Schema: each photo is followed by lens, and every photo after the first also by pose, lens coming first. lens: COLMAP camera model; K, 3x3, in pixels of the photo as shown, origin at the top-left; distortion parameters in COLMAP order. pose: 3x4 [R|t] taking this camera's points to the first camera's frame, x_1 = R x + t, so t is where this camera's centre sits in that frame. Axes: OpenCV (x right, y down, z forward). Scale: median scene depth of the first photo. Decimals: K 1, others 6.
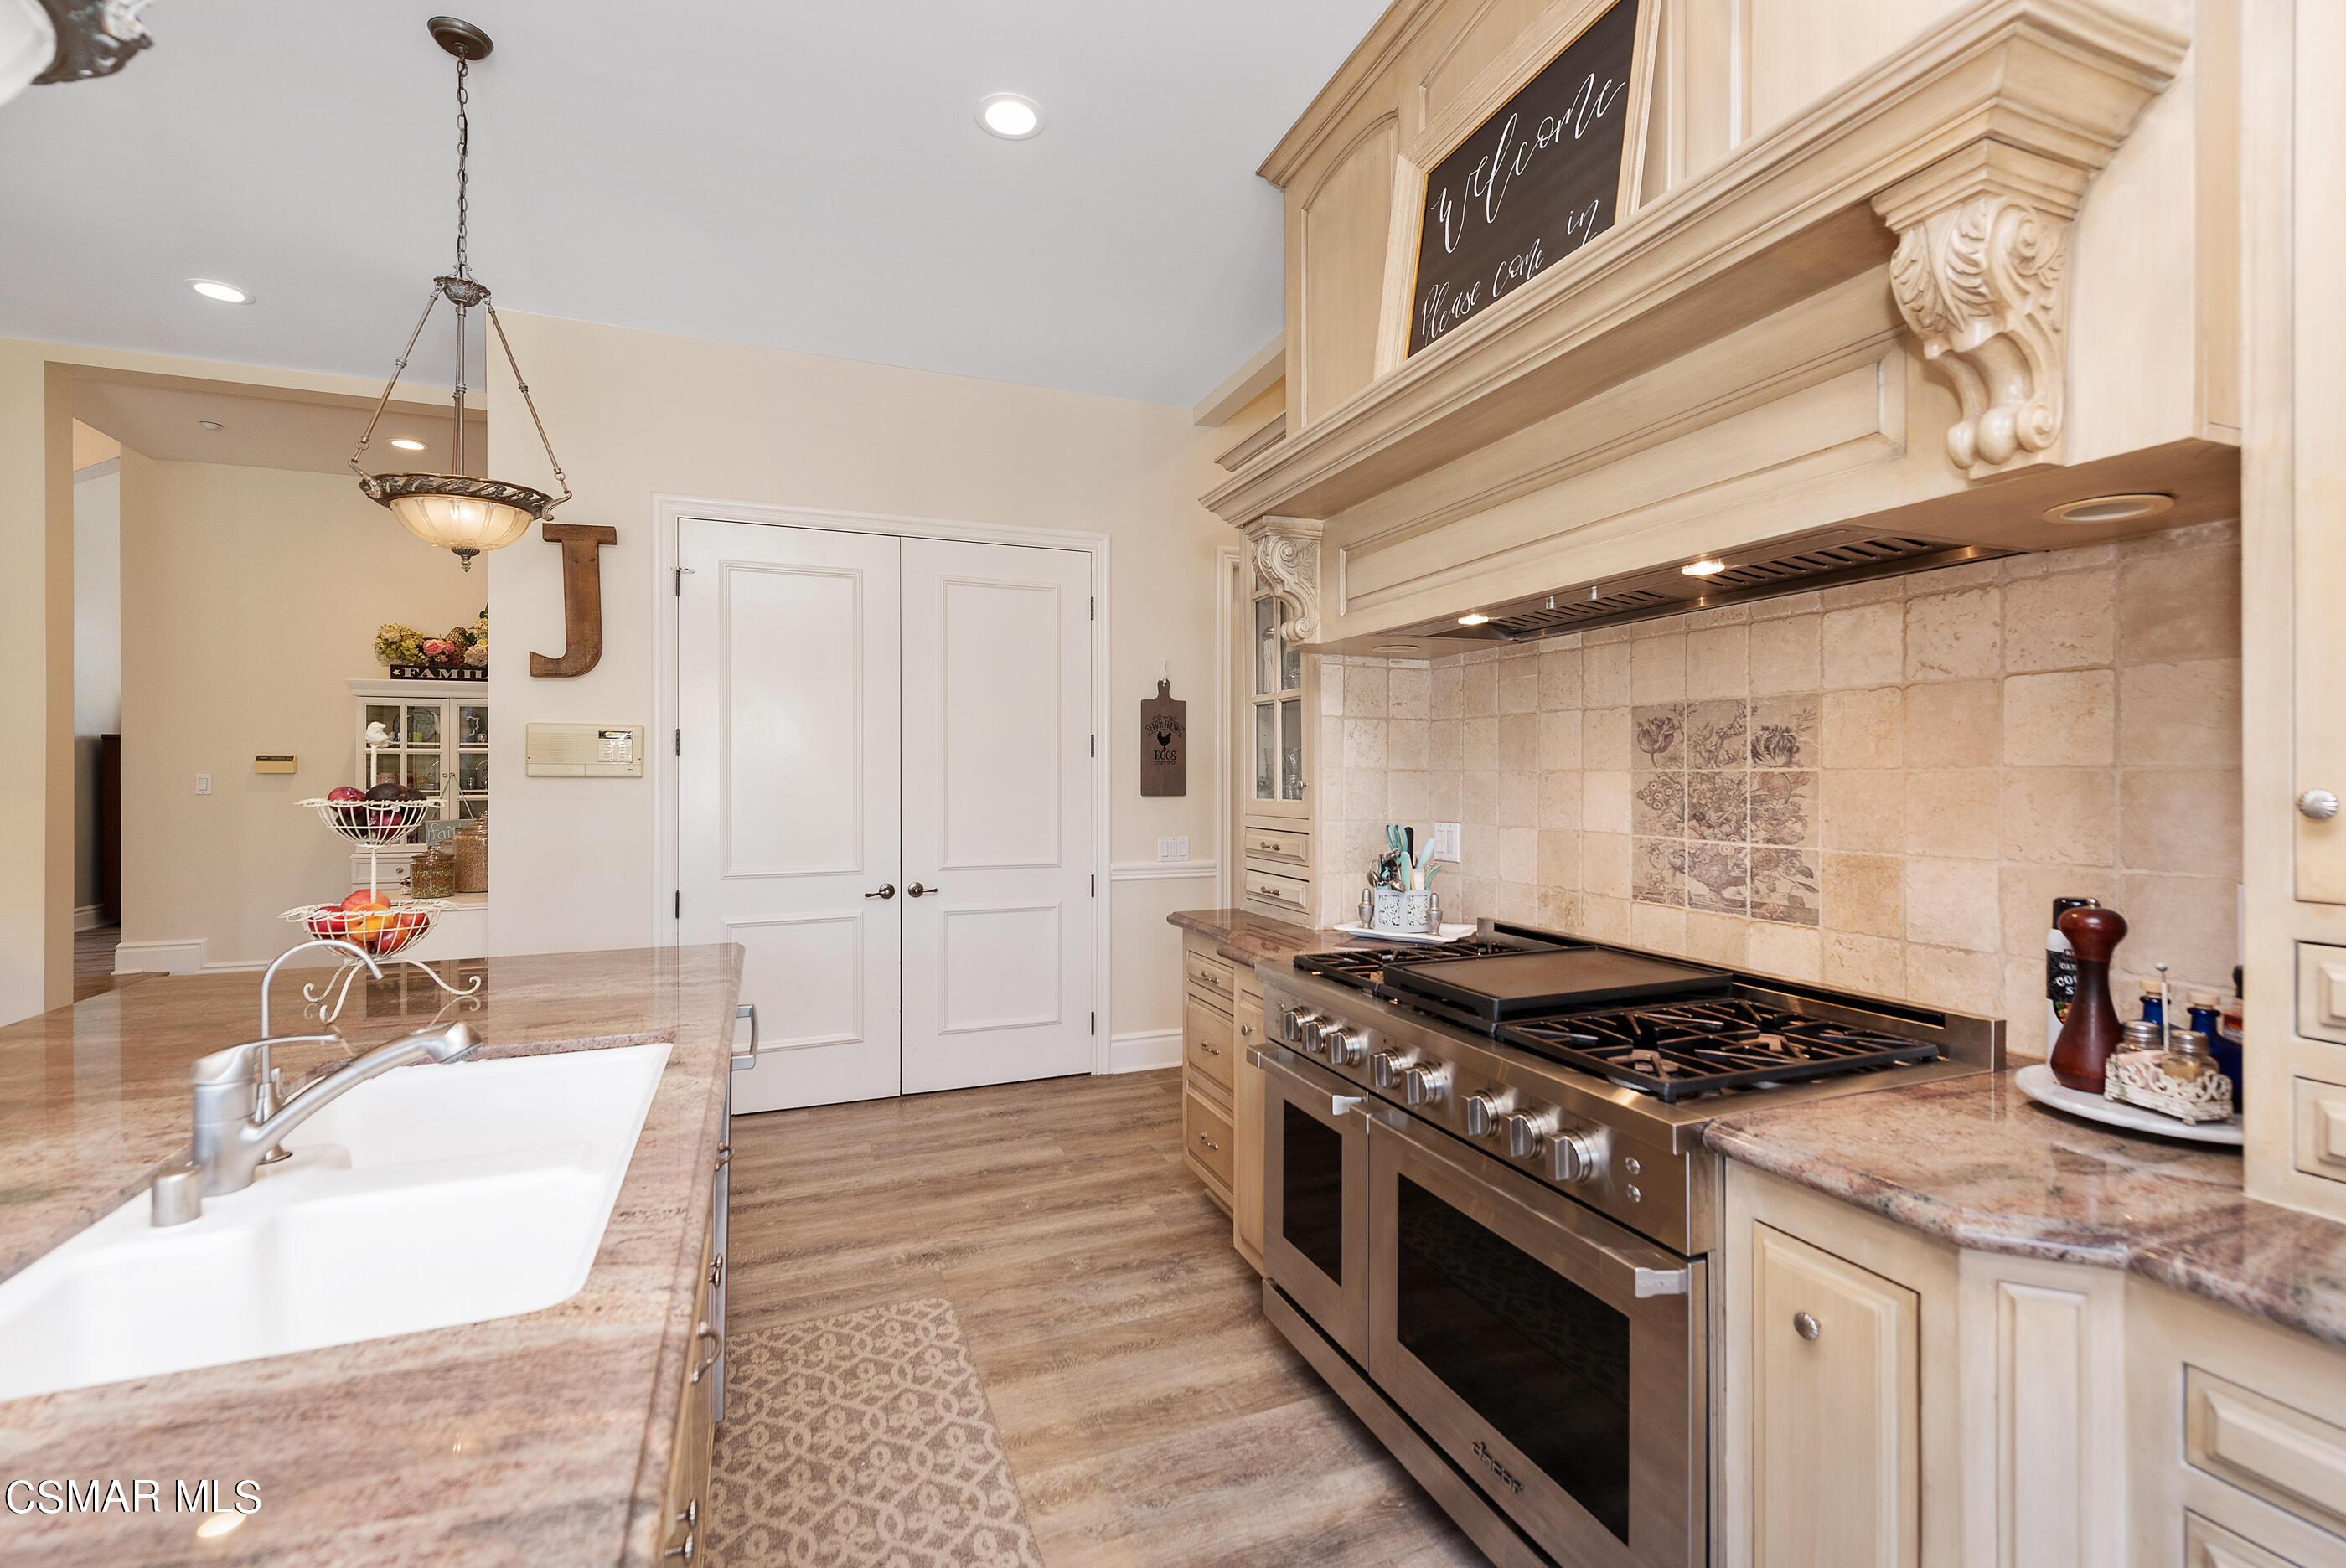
lens RADIAL K [[1021.7, 0, 1170.6], [0, 1021.7, 772.3], [0, 0, 1]] dist [0.004789, -0.000077]
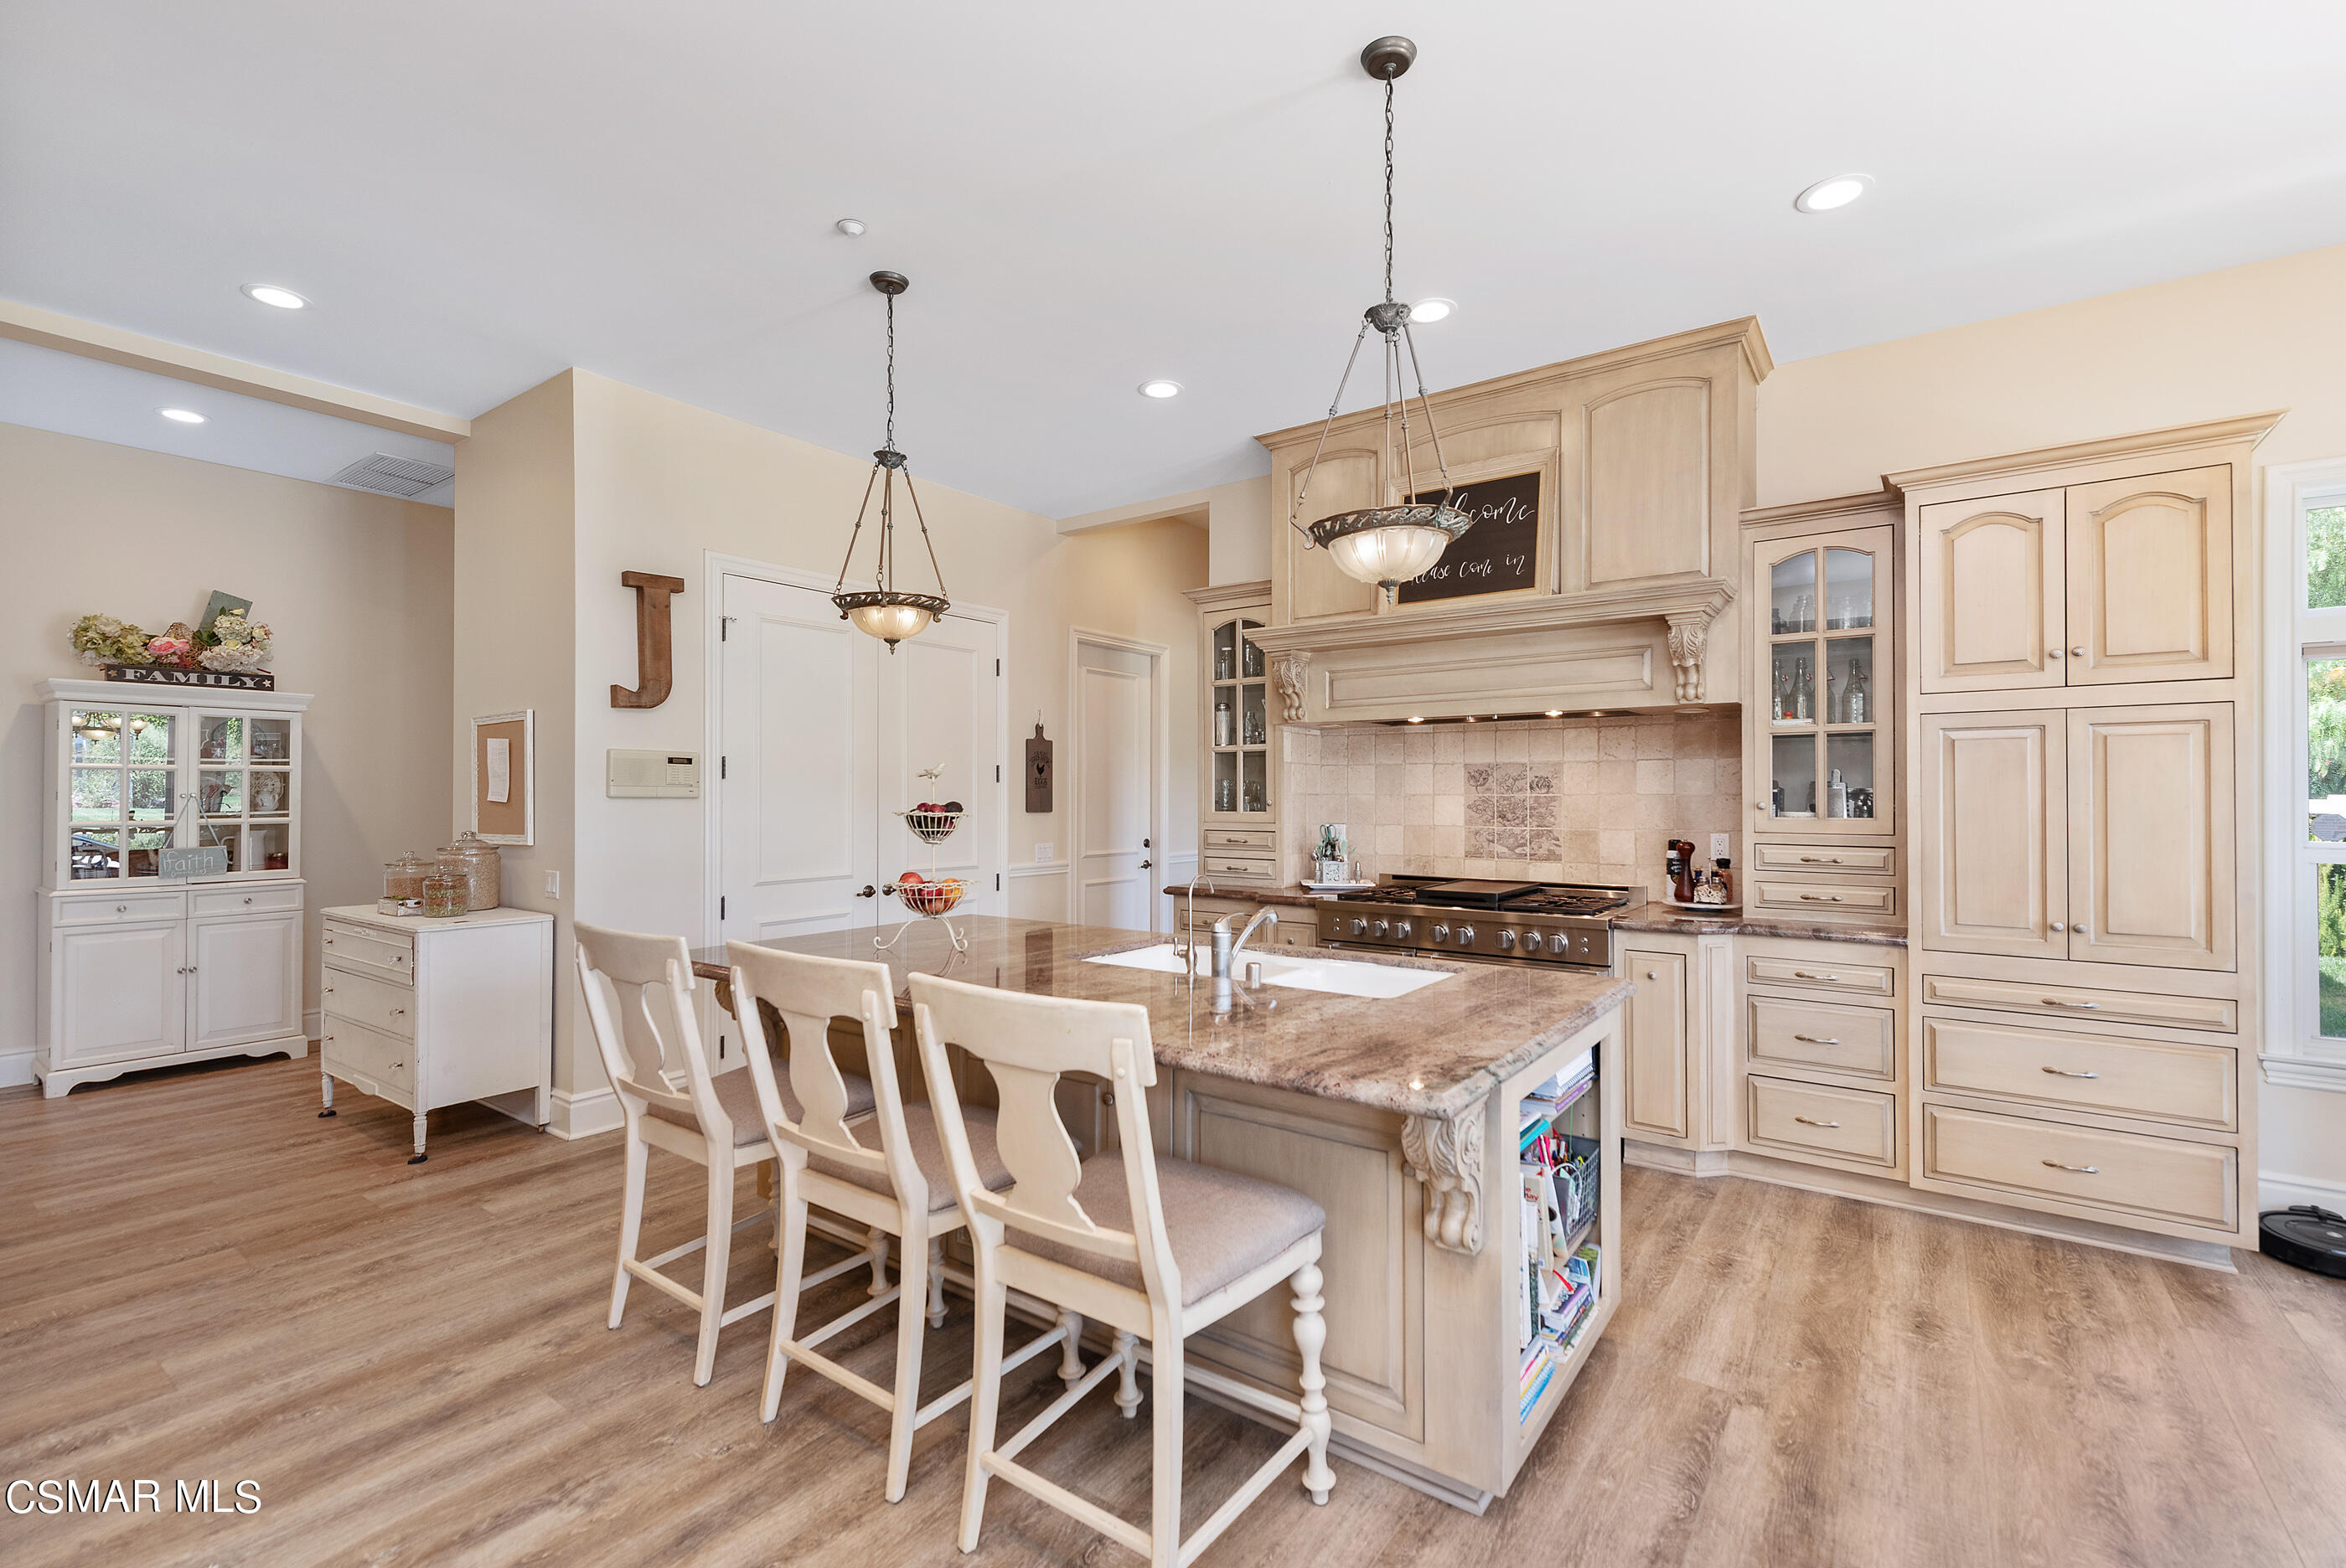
lens RADIAL K [[1021.7, 0, 1180.3], [0, 1021.7, 787.4], [0, 0, 1]] dist [0.004789, -0.000077]
pose [[0.843328, 0.005971, 0.537366, -1.141537], [-0.002666, 0.999972, -0.006928, -0.001016], [-0.537393, 0.004410, 0.843320, -0.427193]]
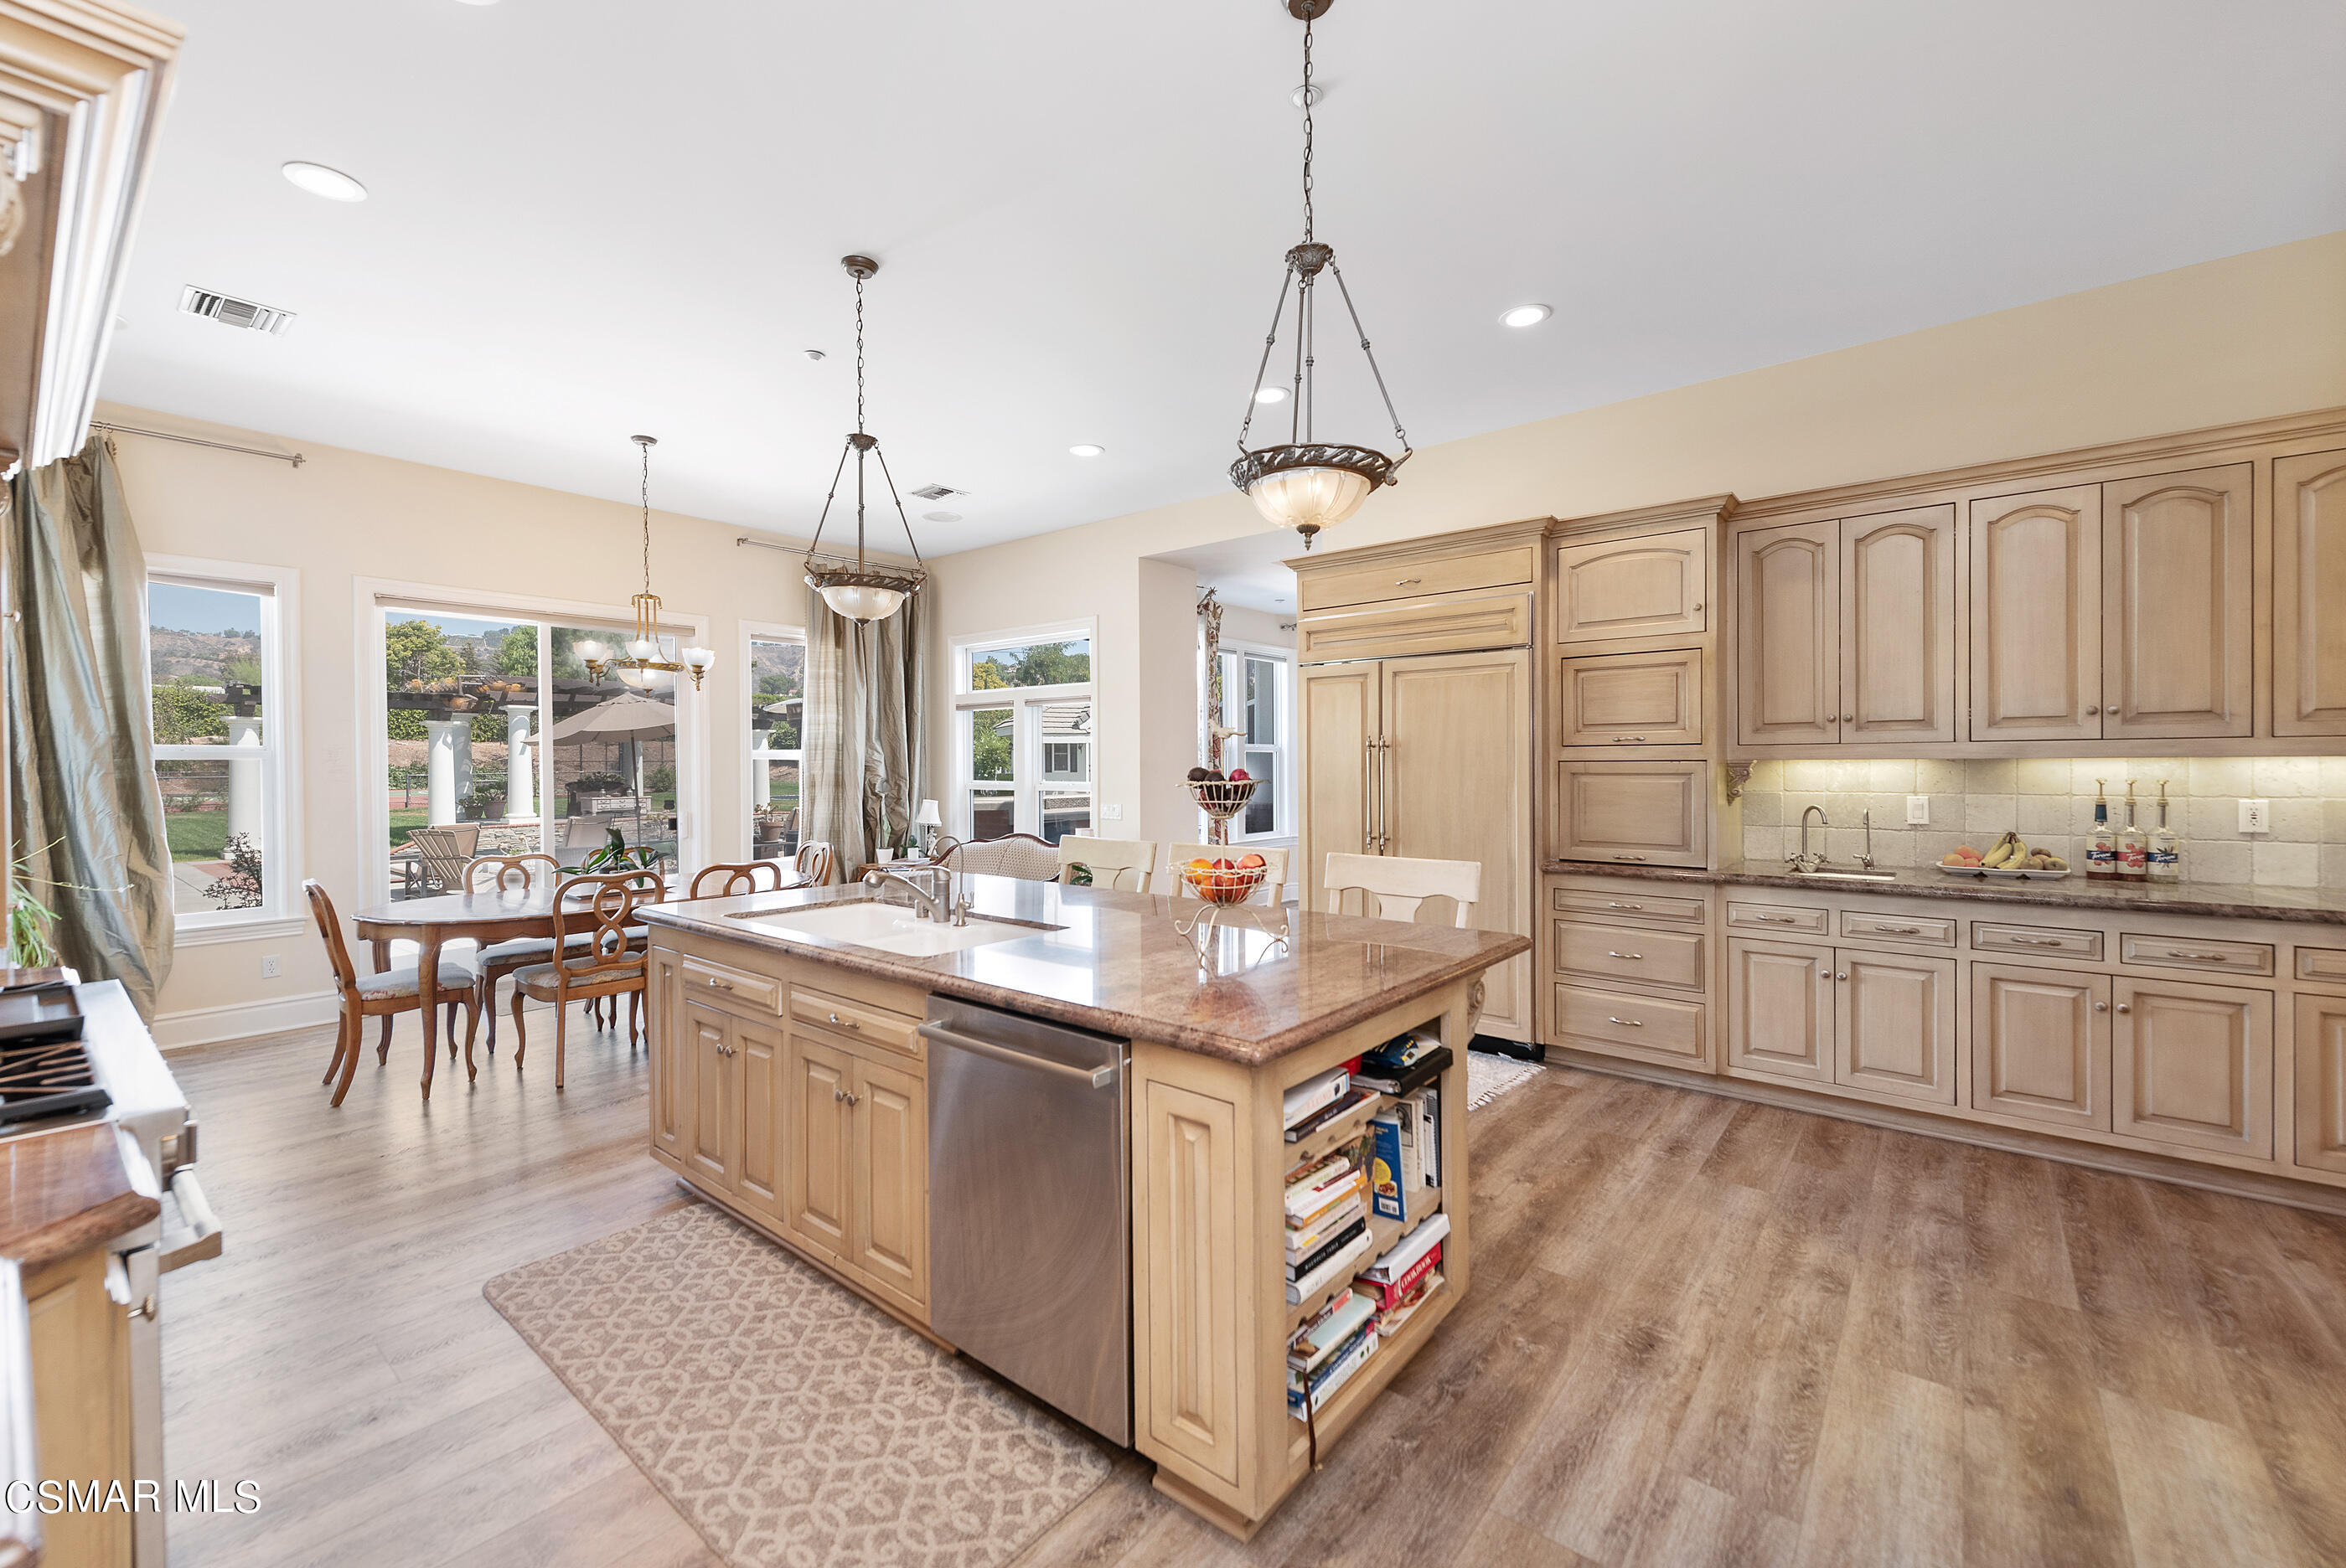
lens RADIAL K [[956.9, 0, 1177.6], [0, 956.9, 772.2], [0, 0, 1]] dist [0.000439, 0.000034]
pose [[-0.873599, 0.007741, -0.486586, -0.141770], [0.004272, 0.999957, 0.008237, 0.007501], [0.486628, 0.005117, -0.873594, 1.764196]]
